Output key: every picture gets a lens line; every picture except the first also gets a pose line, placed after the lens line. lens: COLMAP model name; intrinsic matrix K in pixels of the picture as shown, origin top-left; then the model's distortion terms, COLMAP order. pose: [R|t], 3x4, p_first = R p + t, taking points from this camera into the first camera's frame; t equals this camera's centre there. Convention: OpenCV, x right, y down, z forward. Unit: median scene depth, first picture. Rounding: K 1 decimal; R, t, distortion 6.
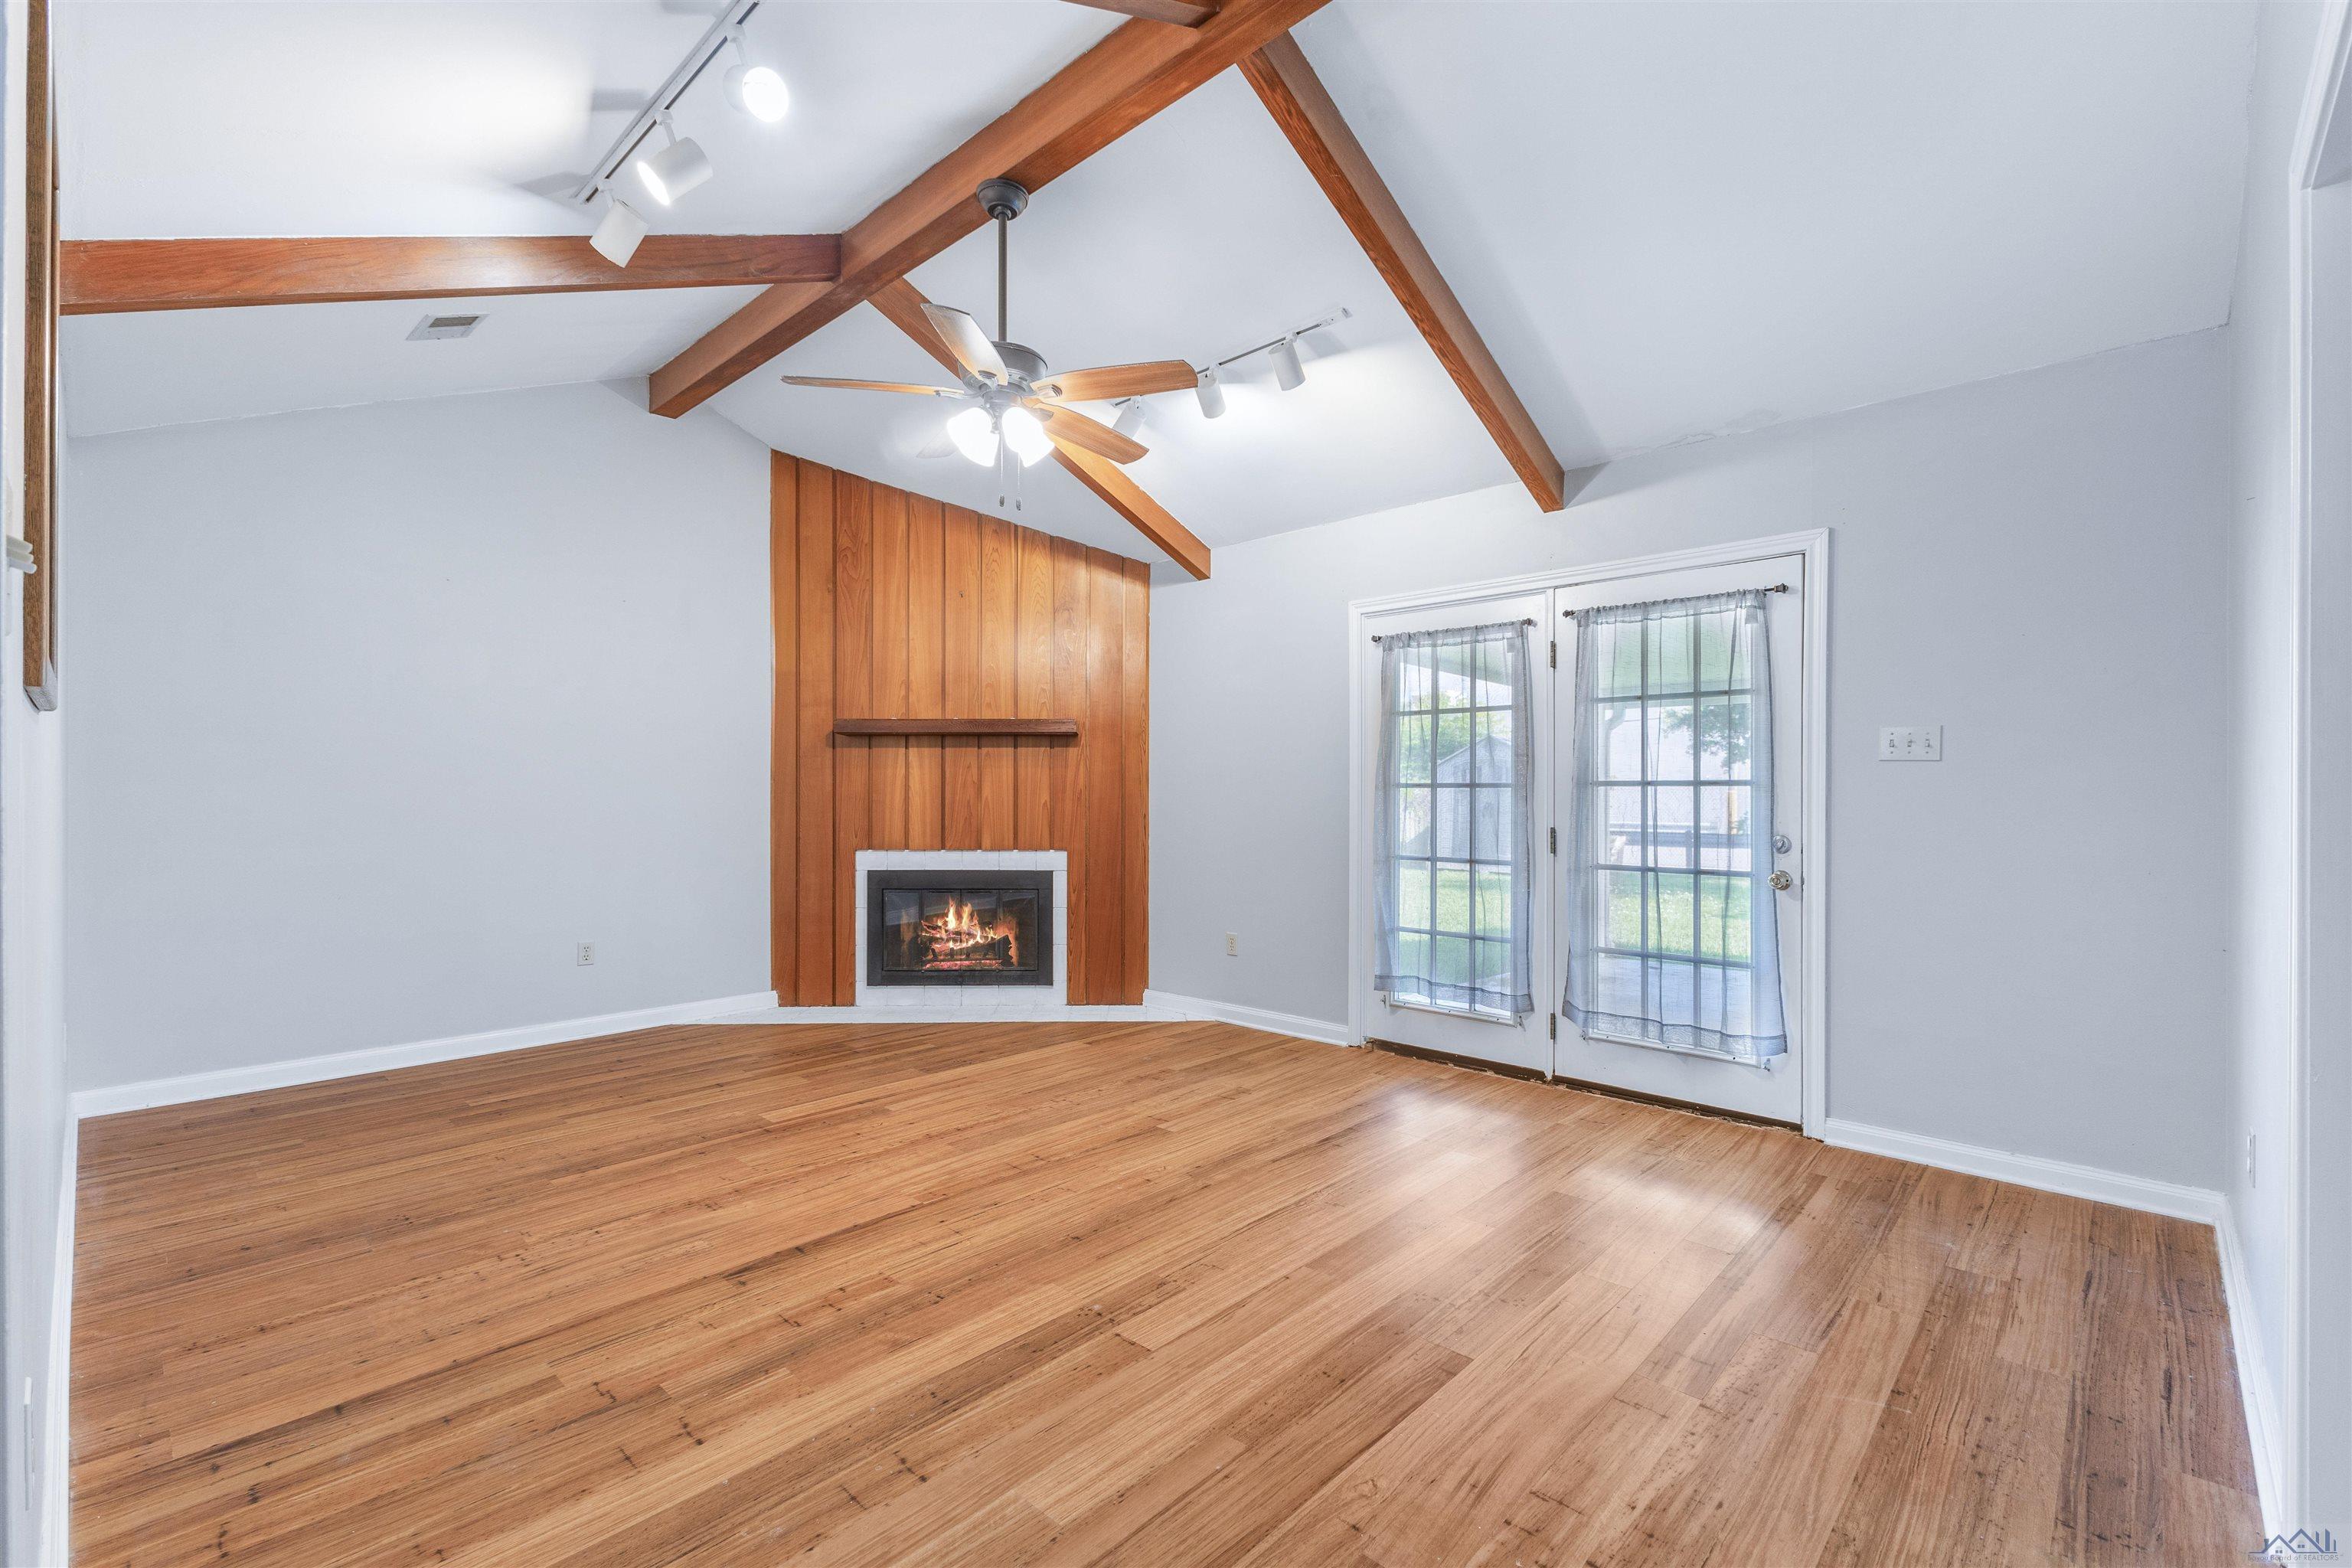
lens RADIAL K [[1020.5, 0, 1177.7], [0, 1020.5, 788.8], [0, 0, 1]] dist [0.004221, -0.000777]
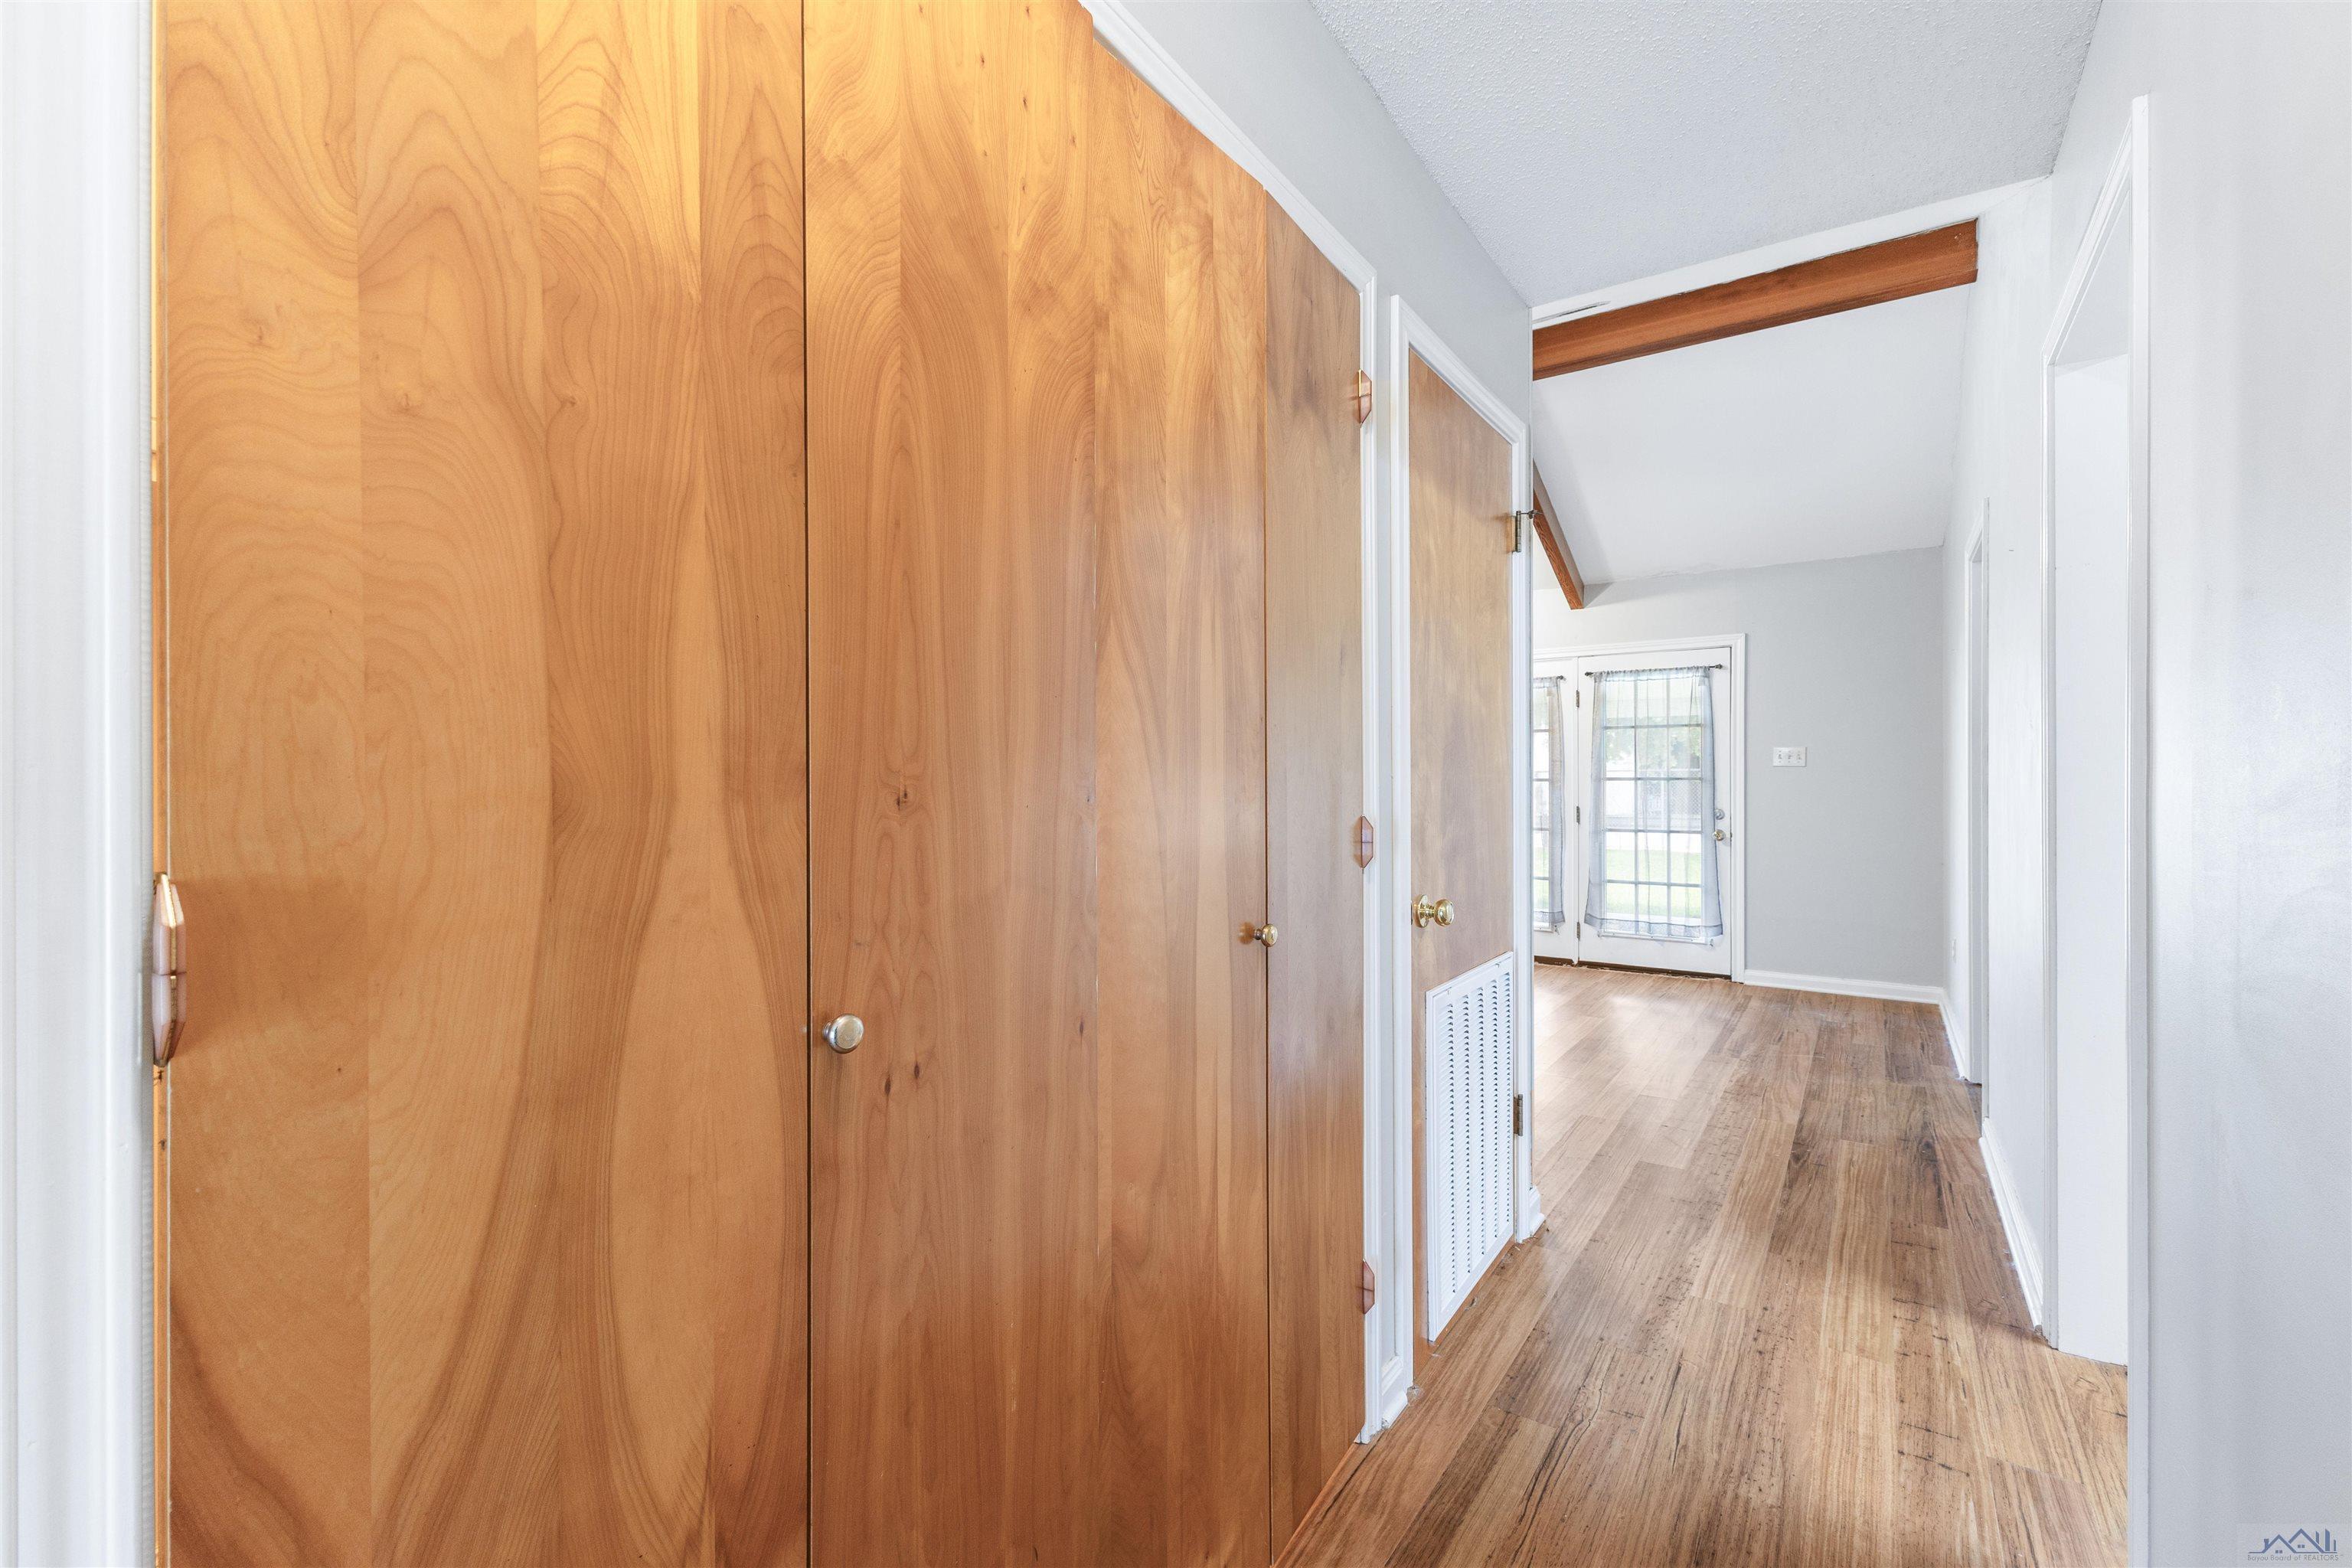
lens RADIAL K [[1020.5, 0, 1175.0], [0, 1020.5, 781.3], [0, 0, 1]] dist [0.004221, -0.000777]
pose [[0.987855, -0.003925, 0.155326, -0.574283], [0.003648, 0.999991, 0.002067, -0.008377], [-0.155333, -0.001475, 0.987861, -0.552482]]
